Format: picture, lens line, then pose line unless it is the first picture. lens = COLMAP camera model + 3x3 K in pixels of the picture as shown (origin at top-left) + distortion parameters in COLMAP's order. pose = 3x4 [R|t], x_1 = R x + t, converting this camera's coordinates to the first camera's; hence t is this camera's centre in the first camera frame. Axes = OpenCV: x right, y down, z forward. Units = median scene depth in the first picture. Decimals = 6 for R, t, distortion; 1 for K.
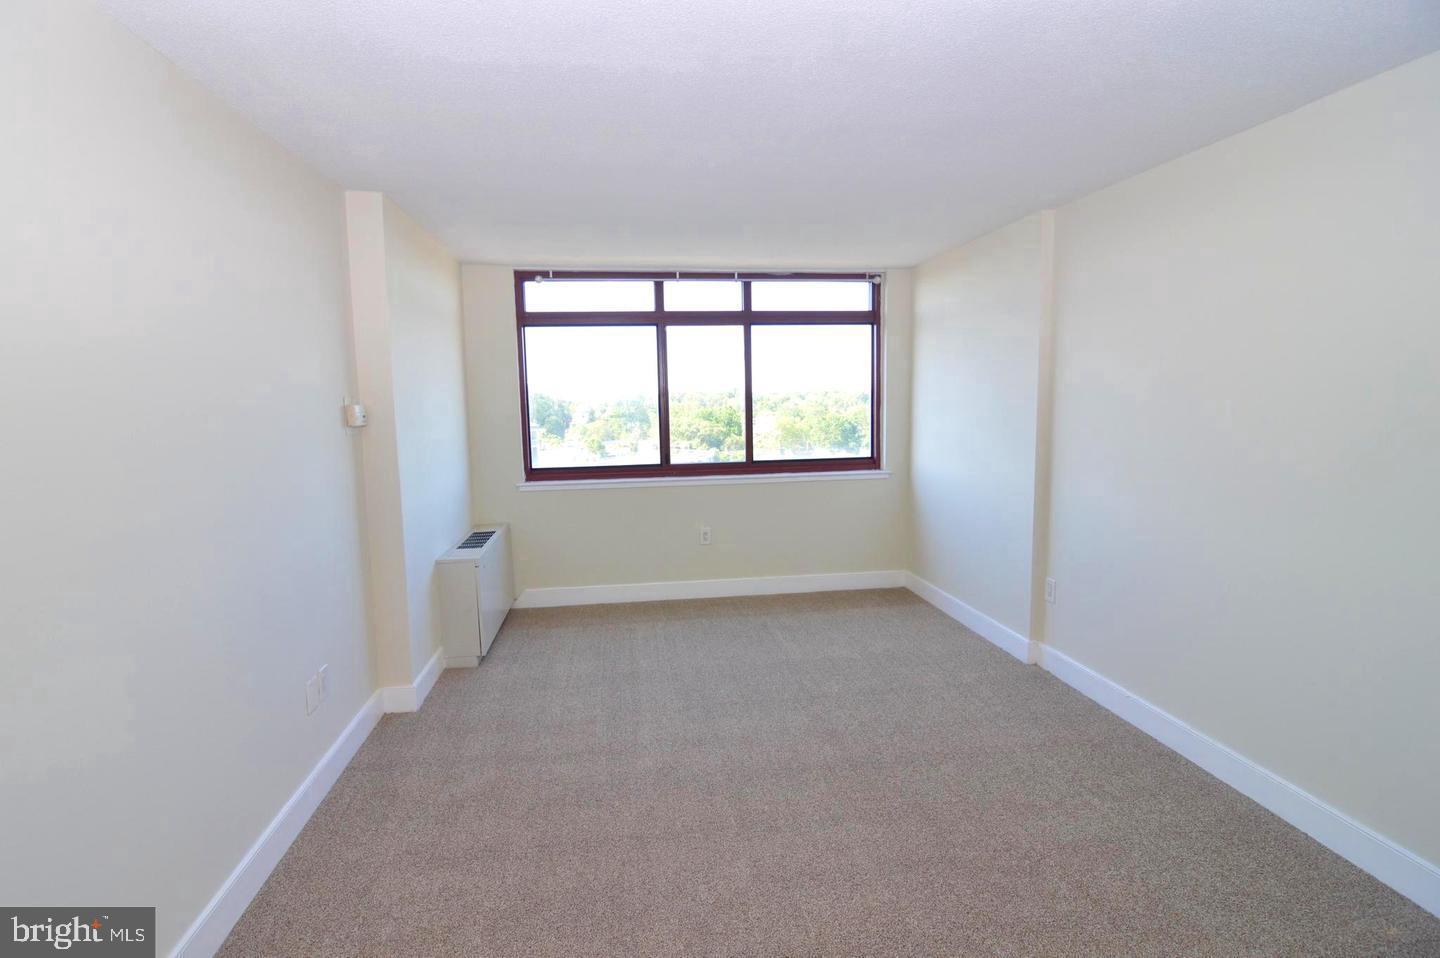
lens RADIAL K [[709.0, 0, 717.1], [0, 709.0, 473.6], [0, 0, 1]] dist [-0.006332, -0.009305]
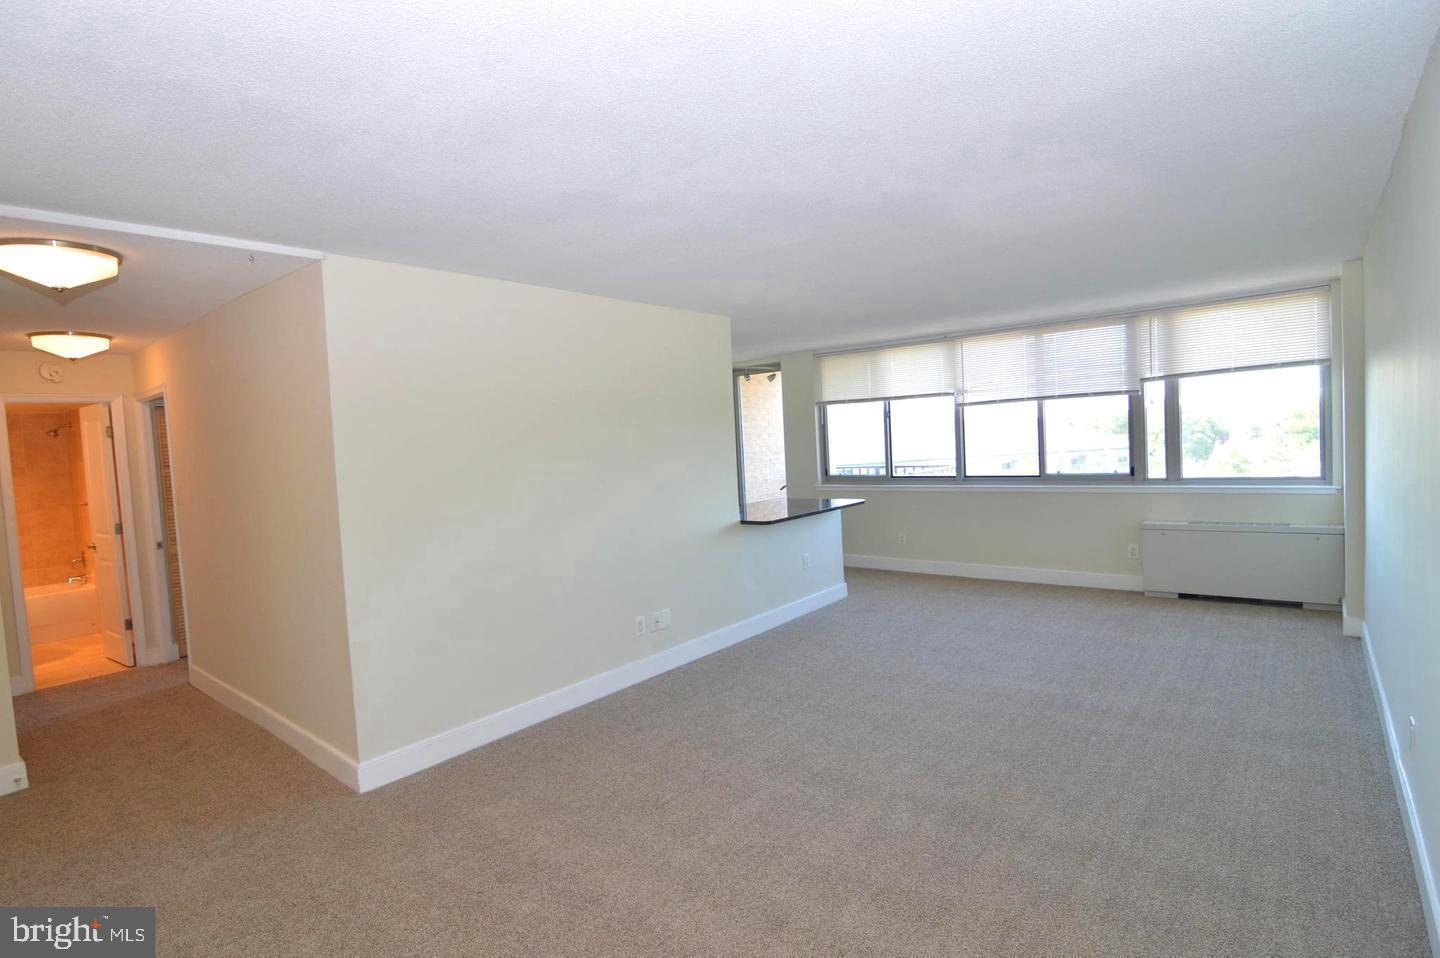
lens RADIAL K [[709.0, 0, 717.1], [0, 709.0, 473.6], [0, 0, 1]] dist [-0.006332, -0.009305]
pose [[0.667410, 0.023695, -0.744314, 0.224461], [-0.043956, 0.999004, -0.007611, 0.005837], [0.743392, 0.037797, 0.667787, -0.090185]]
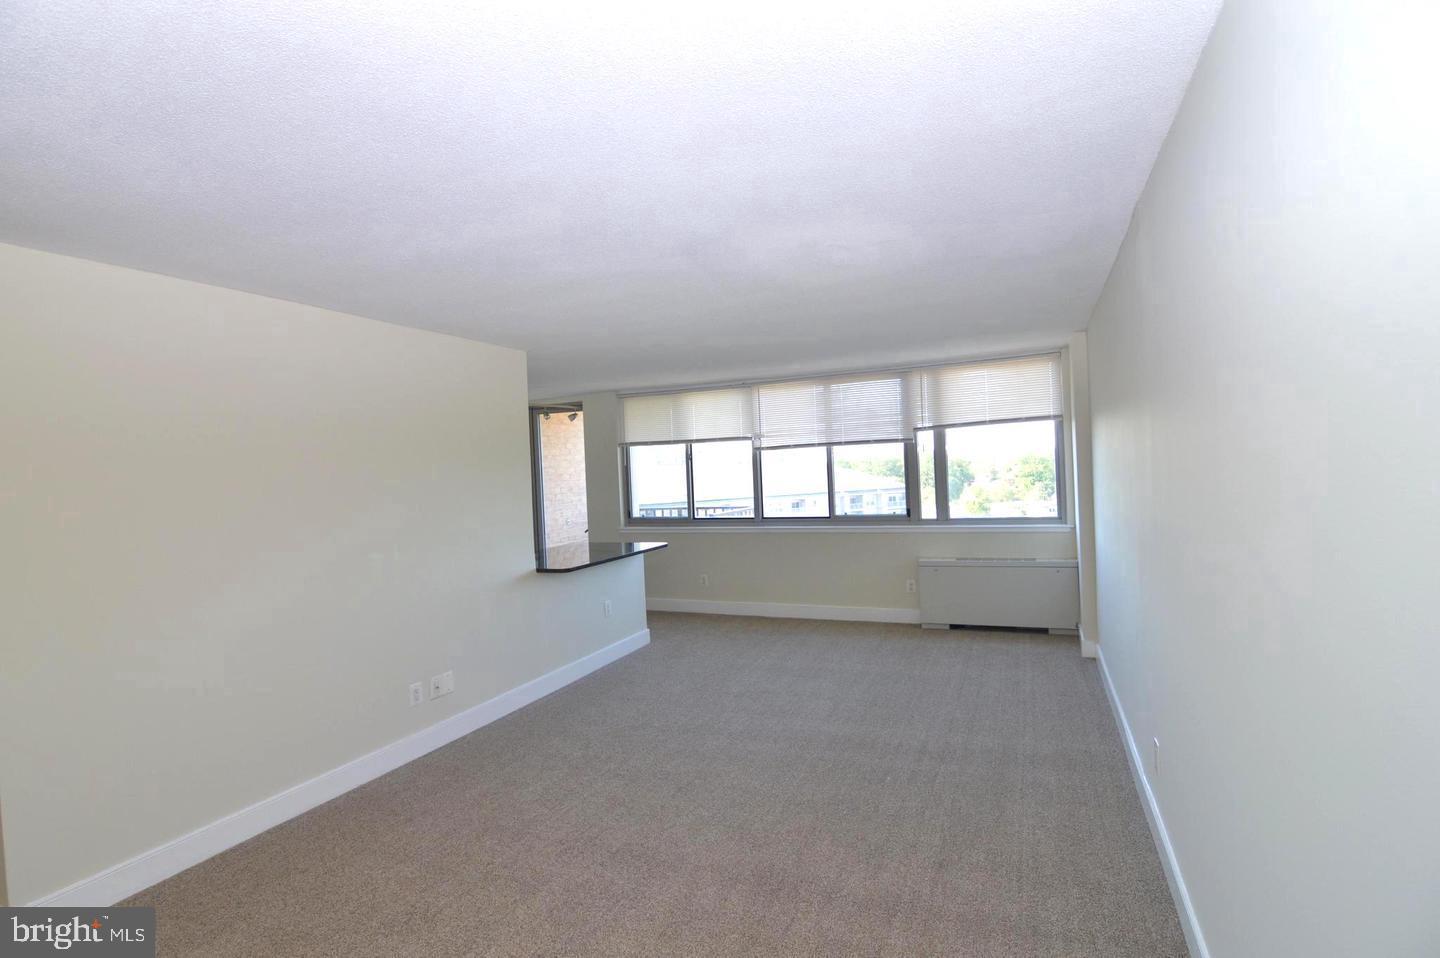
lens RADIAL K [[701.3, 0, 720.0], [0, 701.3, 479.0], [0, 0, 1]] dist [-0.002162, -0.000684]
pose [[0.847253, -0.007597, -0.531135, 0.216406], [-0.033280, 0.997174, -0.067351, 0.003845], [0.530146, 0.074739, 0.844606, -0.079081]]
